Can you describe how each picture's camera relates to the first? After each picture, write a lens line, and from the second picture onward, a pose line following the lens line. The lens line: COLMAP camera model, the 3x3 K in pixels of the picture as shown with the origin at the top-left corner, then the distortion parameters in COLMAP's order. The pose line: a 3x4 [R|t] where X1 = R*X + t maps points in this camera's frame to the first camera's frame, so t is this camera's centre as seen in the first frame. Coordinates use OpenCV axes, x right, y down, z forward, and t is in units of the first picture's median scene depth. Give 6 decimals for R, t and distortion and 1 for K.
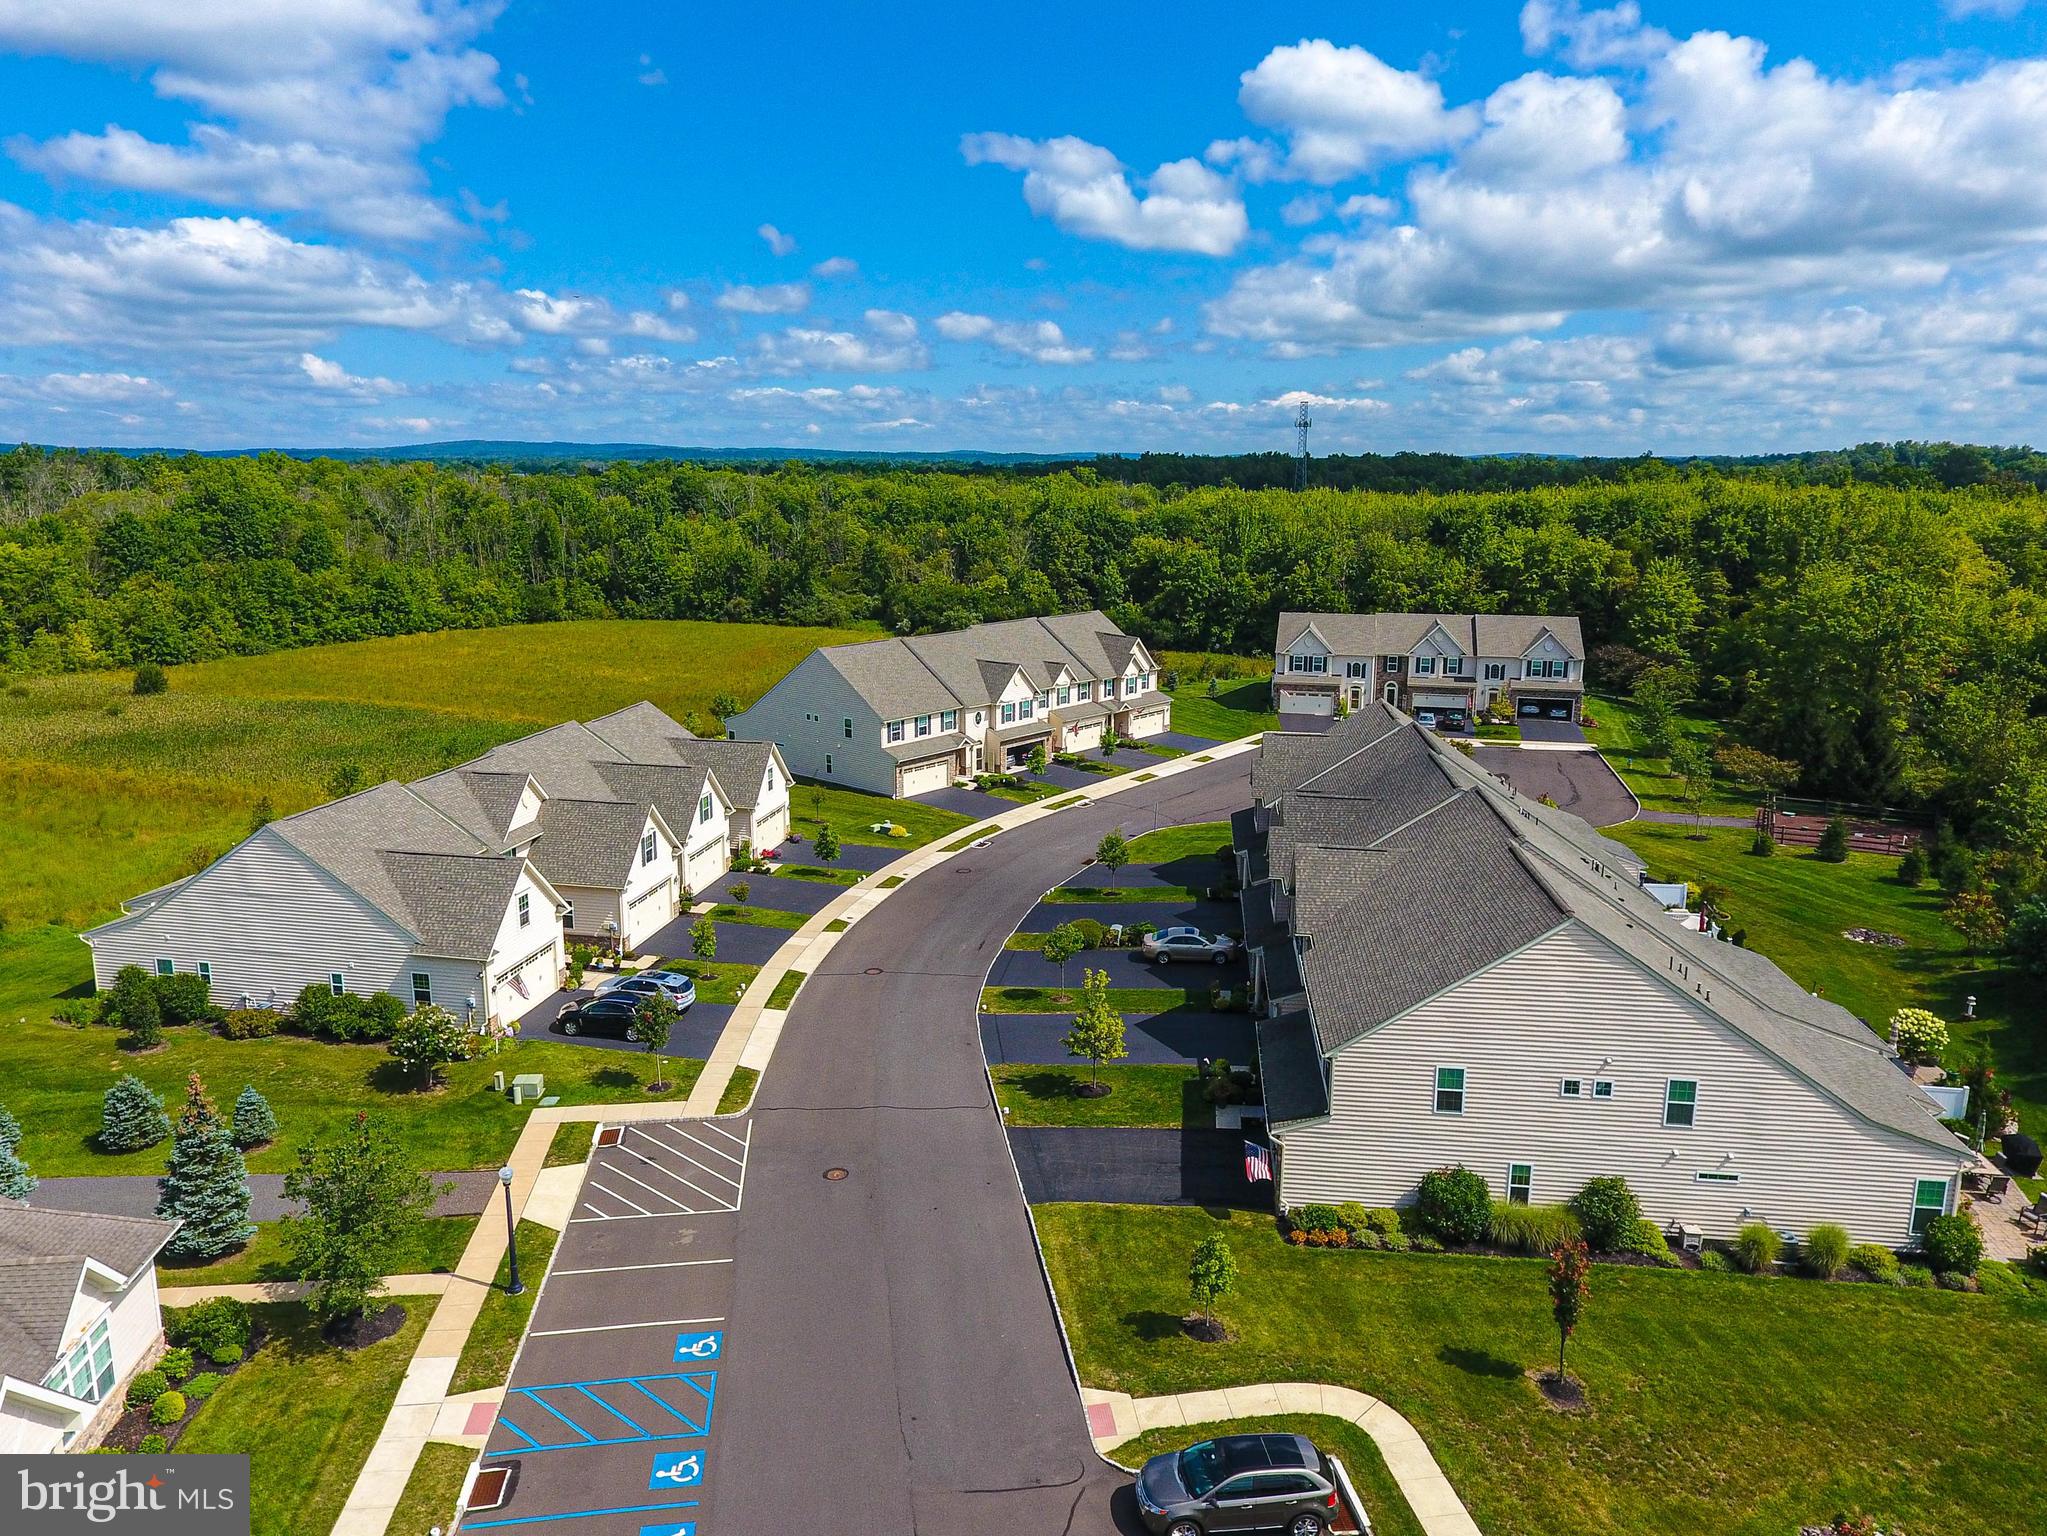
lens RADIAL K [[1351.6, 0, 1023.0], [0, 1351.6, 739.7], [0, 0, 1]] dist [-0.001129, 0.002497]
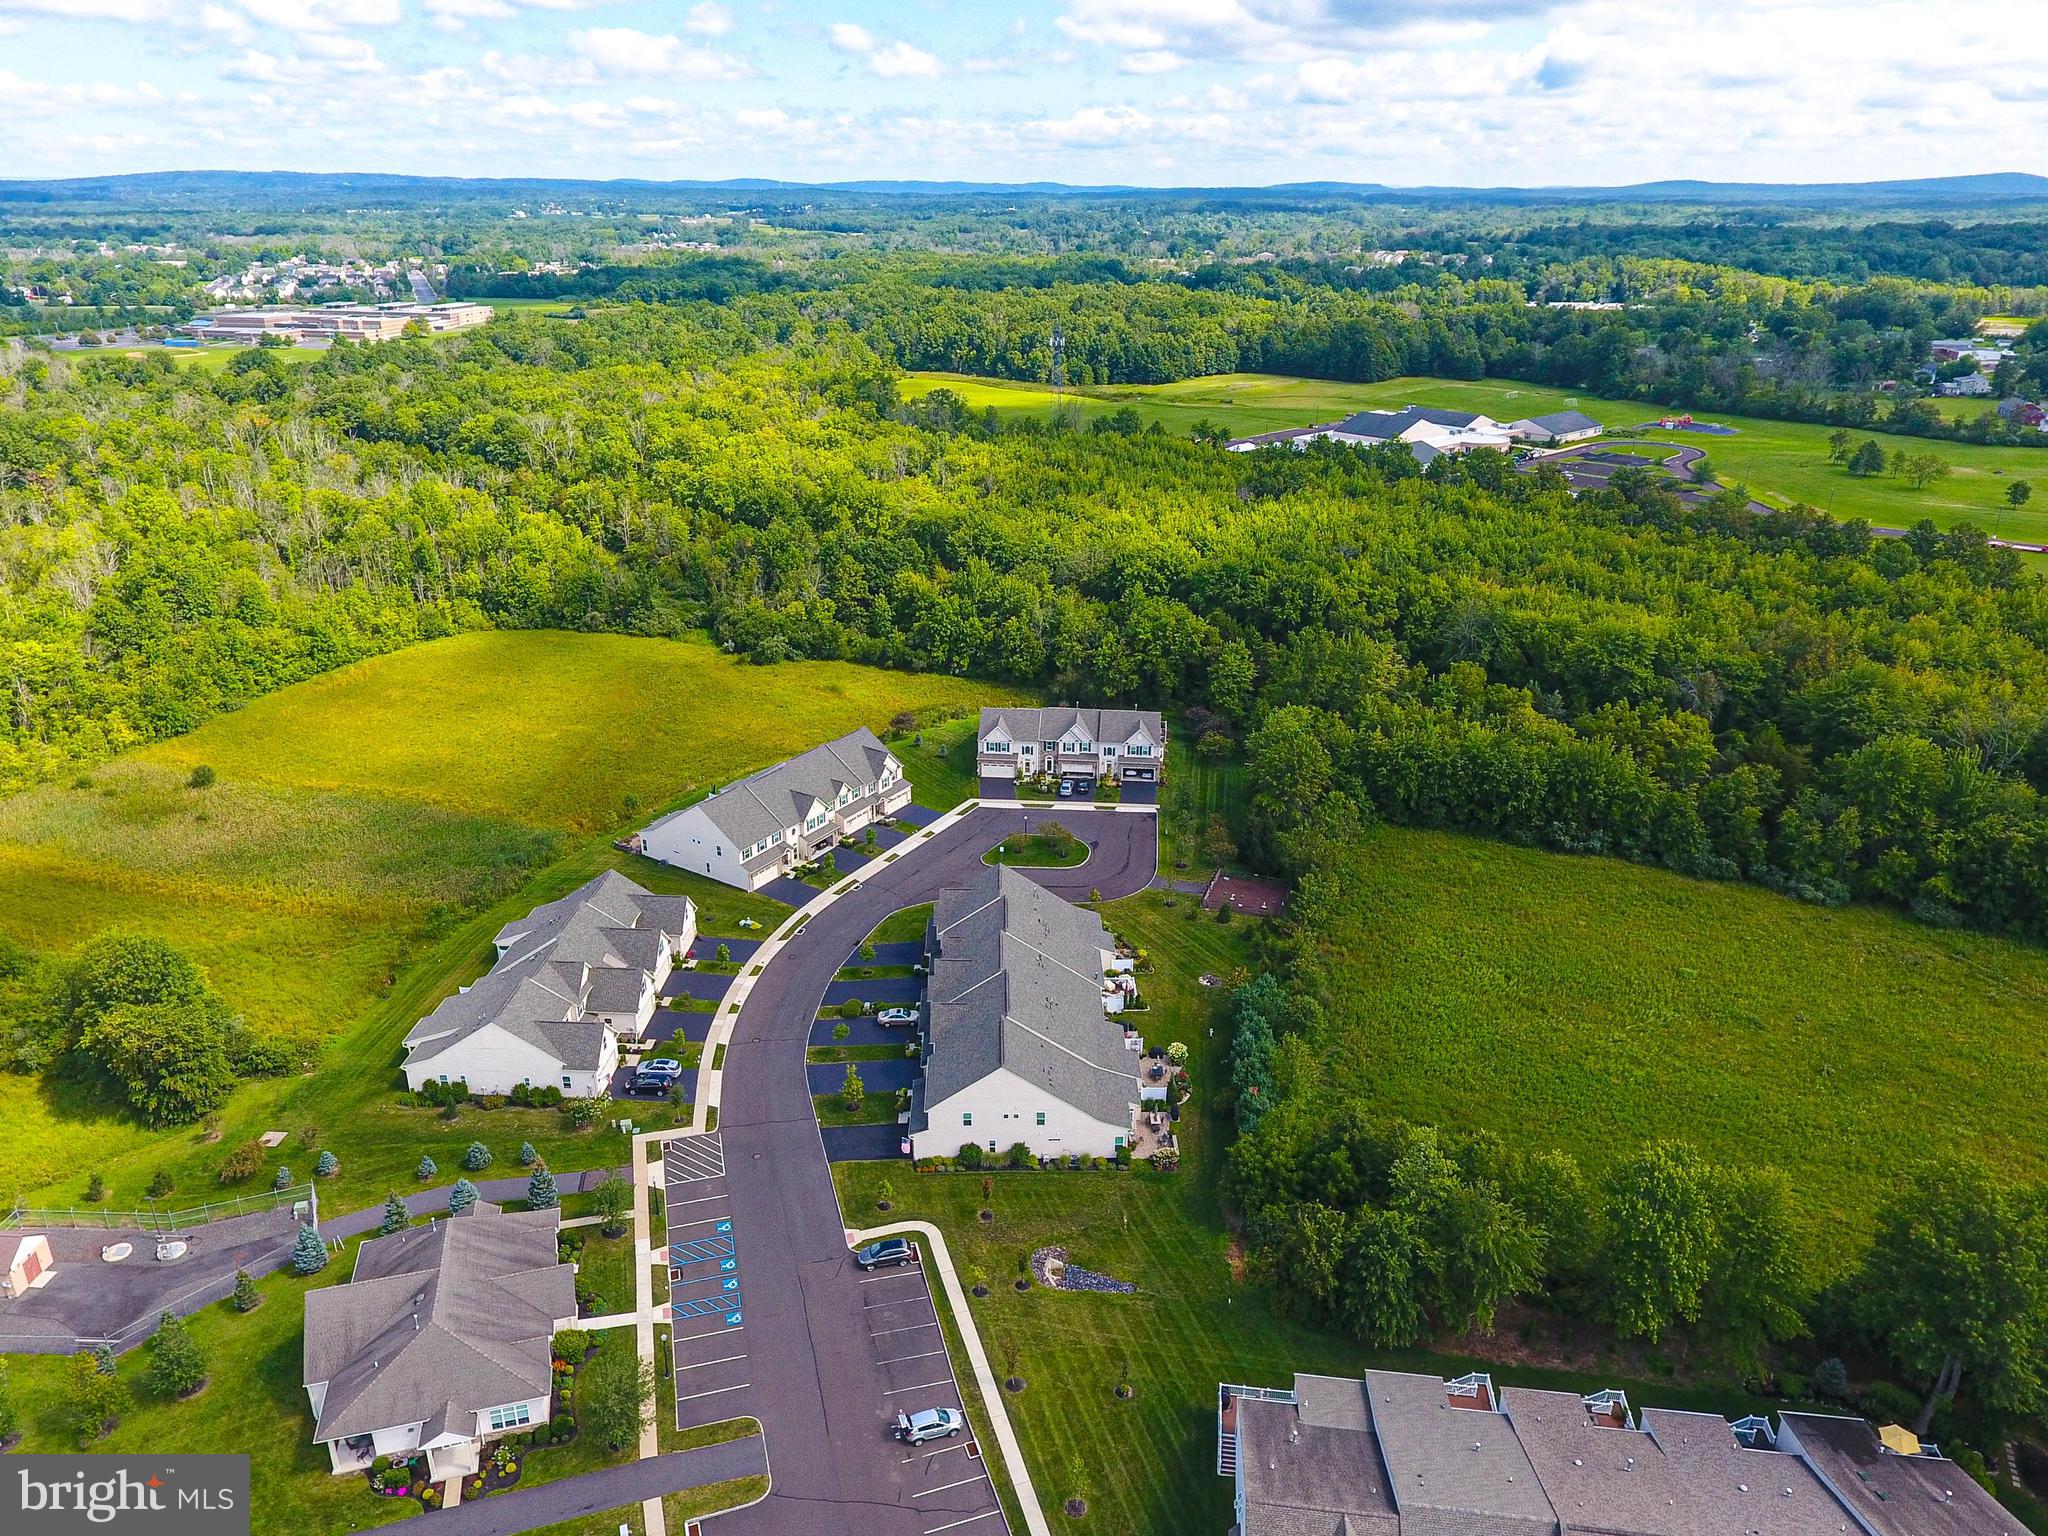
lens RADIAL K [[1352.3, 0, 1023.5], [0, 1352.3, 739.7], [0, 0, 1]] dist [-0.001129, 0.002497]
pose [[0.989518, -0.048316, 0.136084, 0.044726], [0.023867, 0.984126, 0.175859, -0.685432], [-0.142421, -0.170768, 0.974964, -1.125931]]
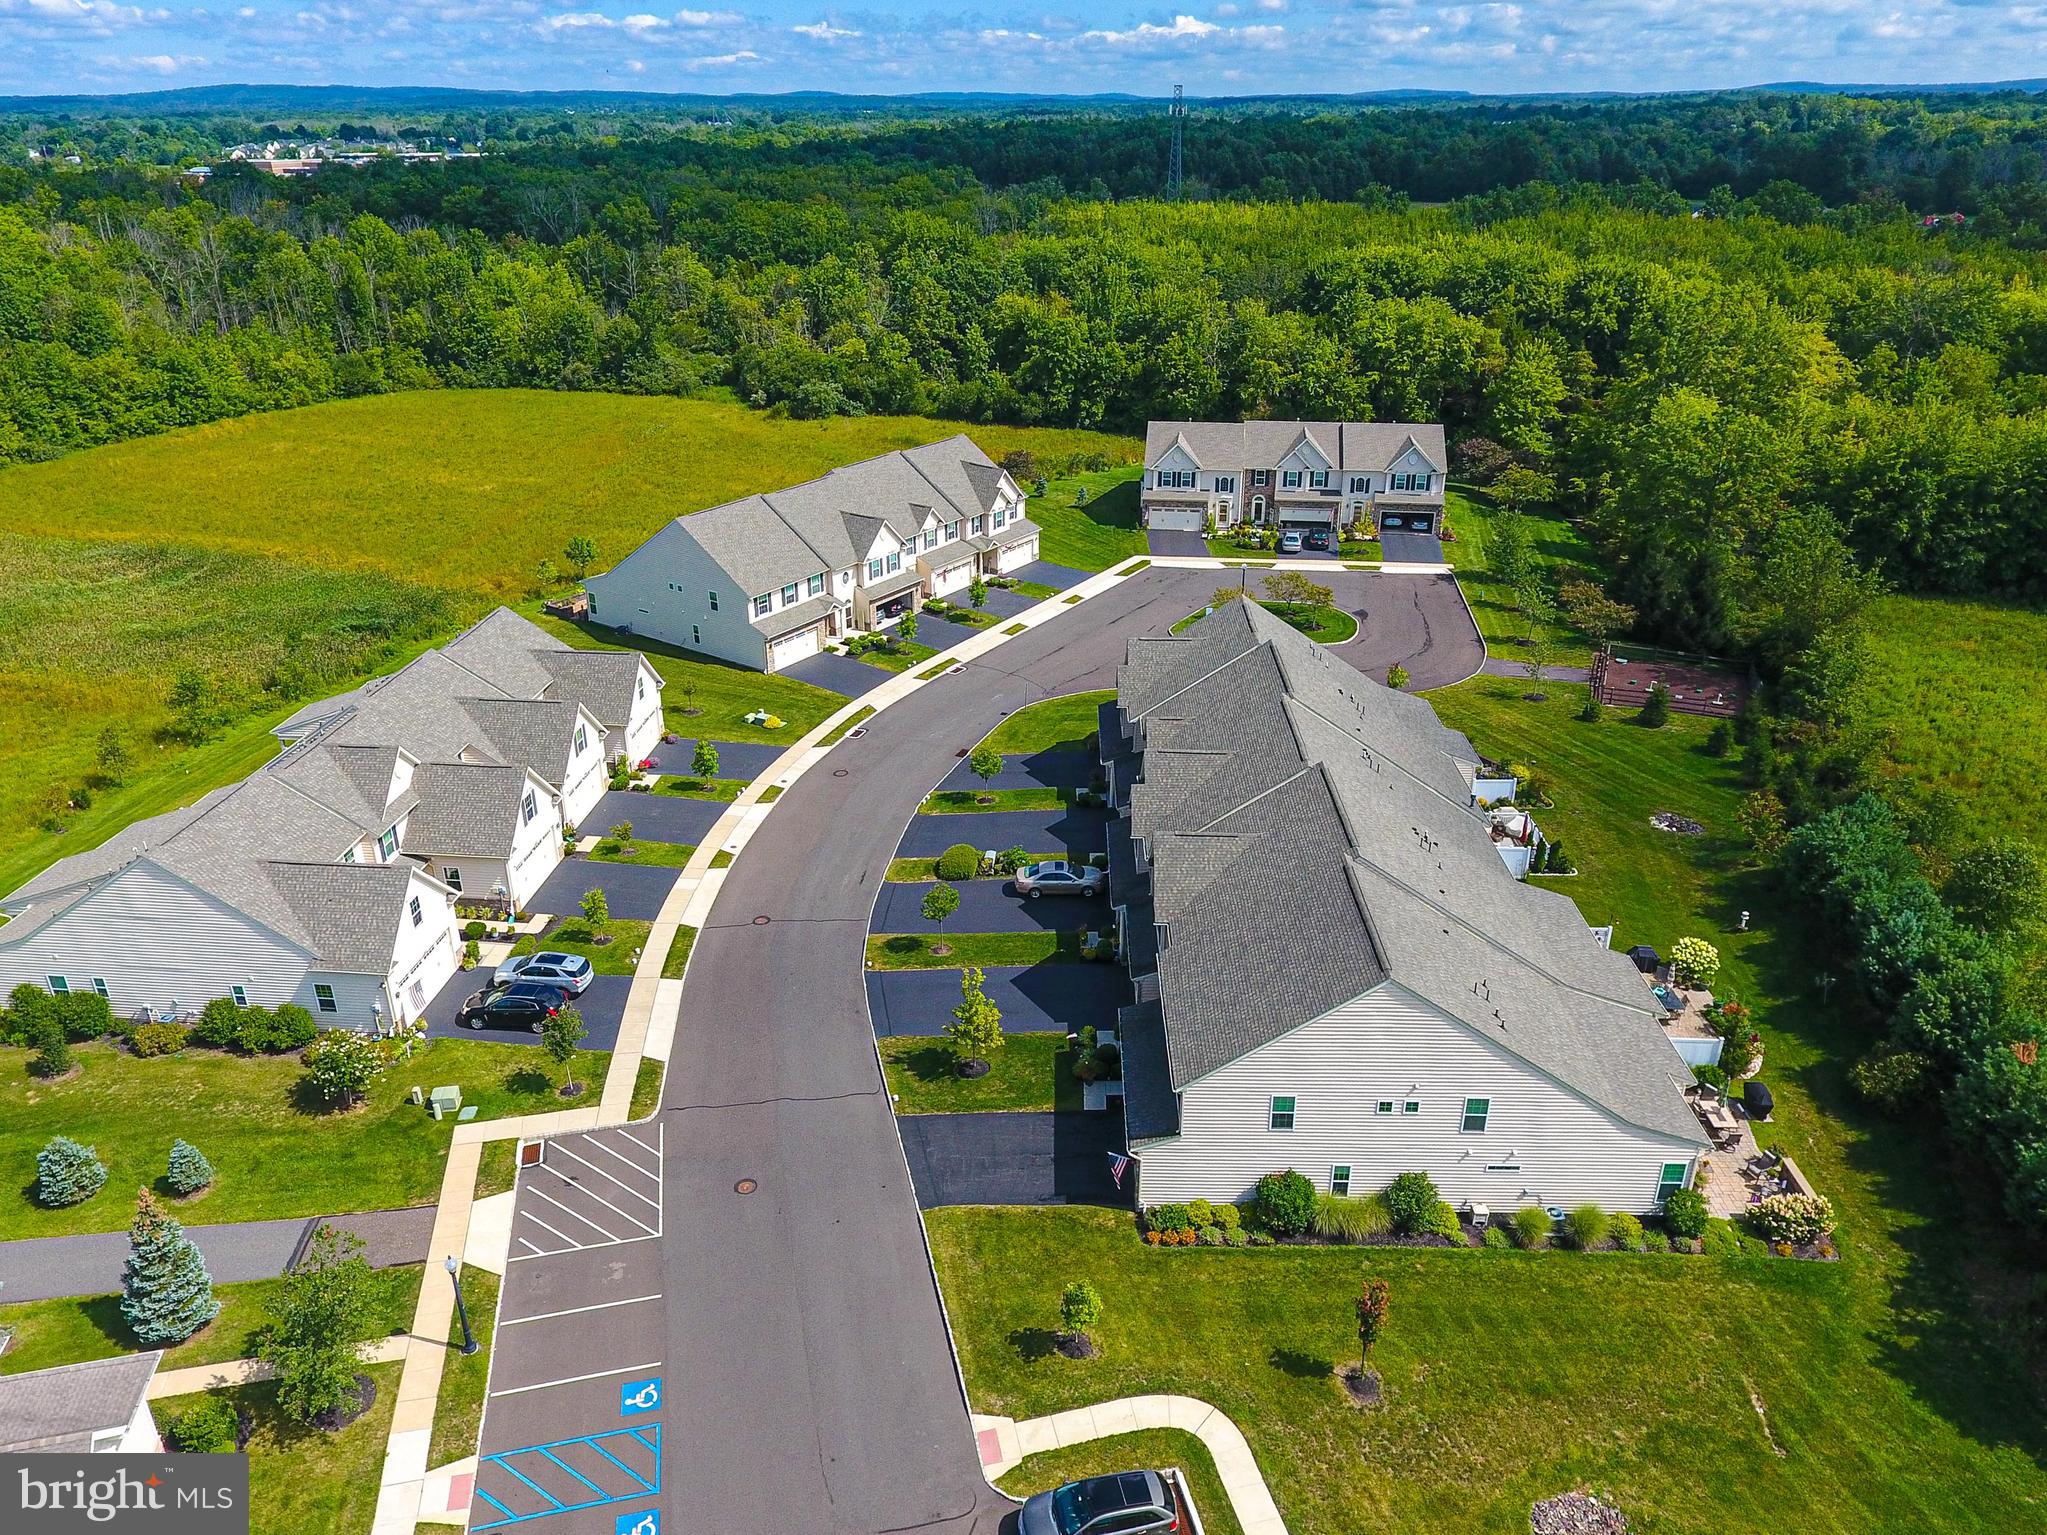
lens RADIAL K [[1386.7, 0, 1020.4], [0, 1386.7, 736.2], [0, 0, 1]] dist [-0.000062, -0.000386]
pose [[0.995395, -0.045274, 0.084498, 0.004997], [0.025430, 0.974575, 0.222613, -0.201337], [-0.092428, -0.219439, 0.971238, -0.034775]]
